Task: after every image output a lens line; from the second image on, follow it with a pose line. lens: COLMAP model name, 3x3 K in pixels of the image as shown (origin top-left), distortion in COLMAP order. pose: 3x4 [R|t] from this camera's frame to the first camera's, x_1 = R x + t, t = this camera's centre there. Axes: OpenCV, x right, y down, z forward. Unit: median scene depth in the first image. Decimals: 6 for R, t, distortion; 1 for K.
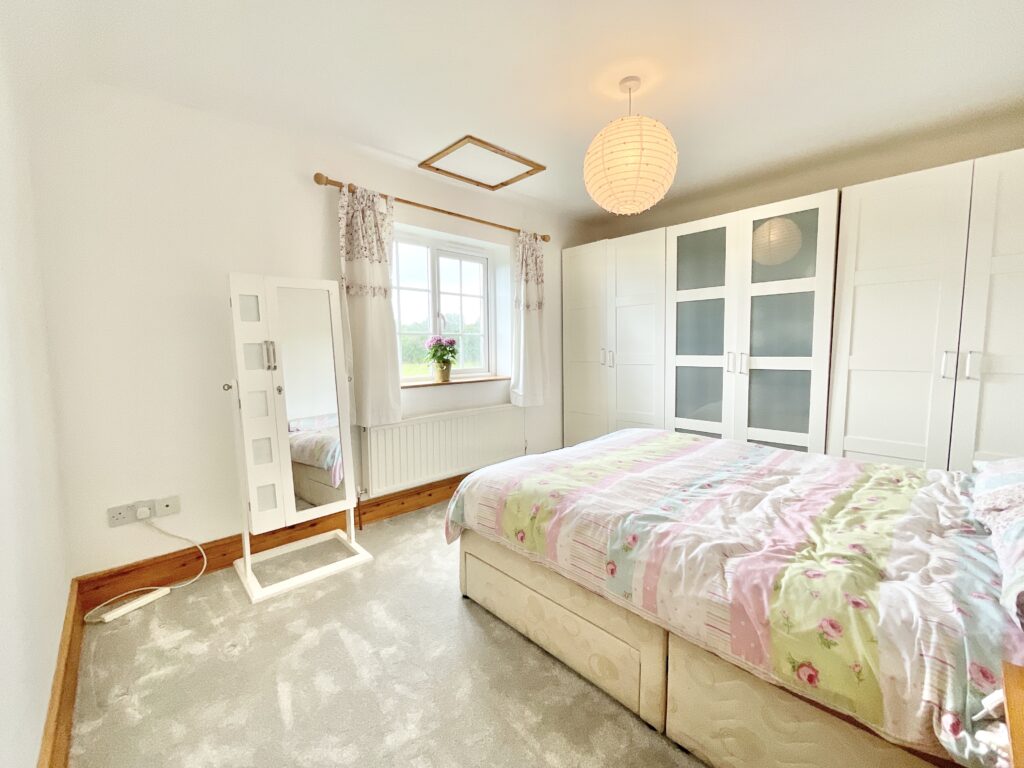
lens RADIAL K [[419.2, 0, 515.5], [0, 419.2, 387.1], [0, 0, 1]] dist [-0.000250, 0.002486]
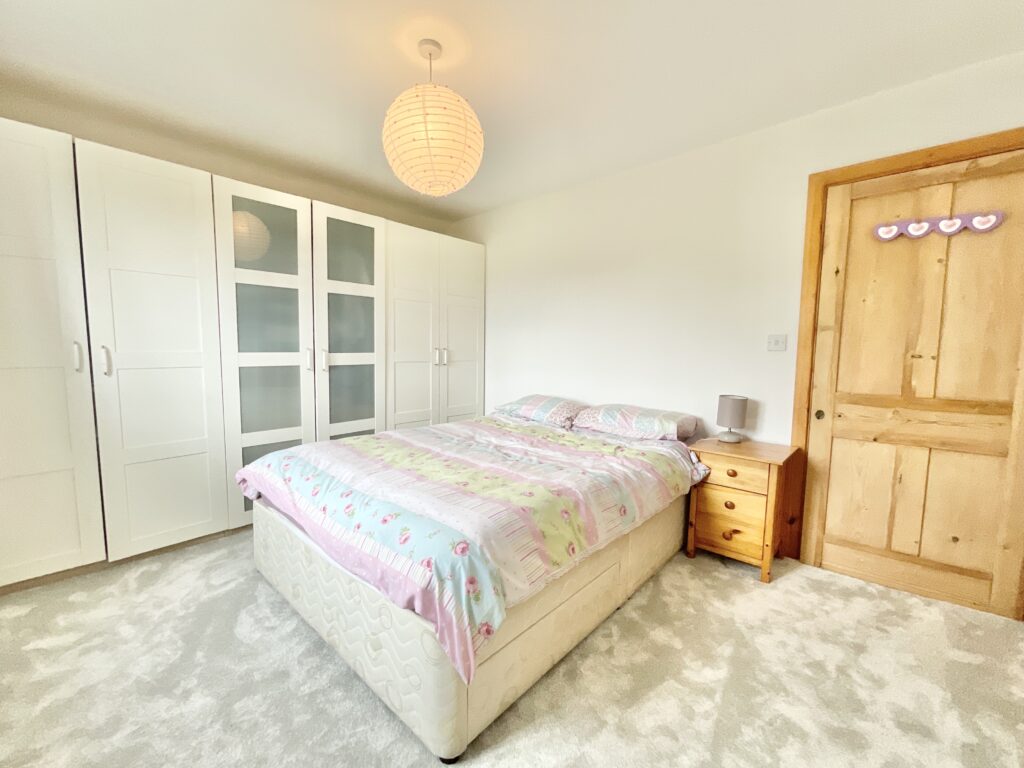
lens RADIAL K [[419.2, 0, 514.6], [0, 419.2, 381.7], [0, 0, 1]] dist [-0.000250, 0.002486]
pose [[-0.081007, -0.071415, 0.994152, -0.516906], [0.083265, 0.993458, 0.078150, -0.050902], [-0.993229, 0.089109, -0.074531, 0.702051]]
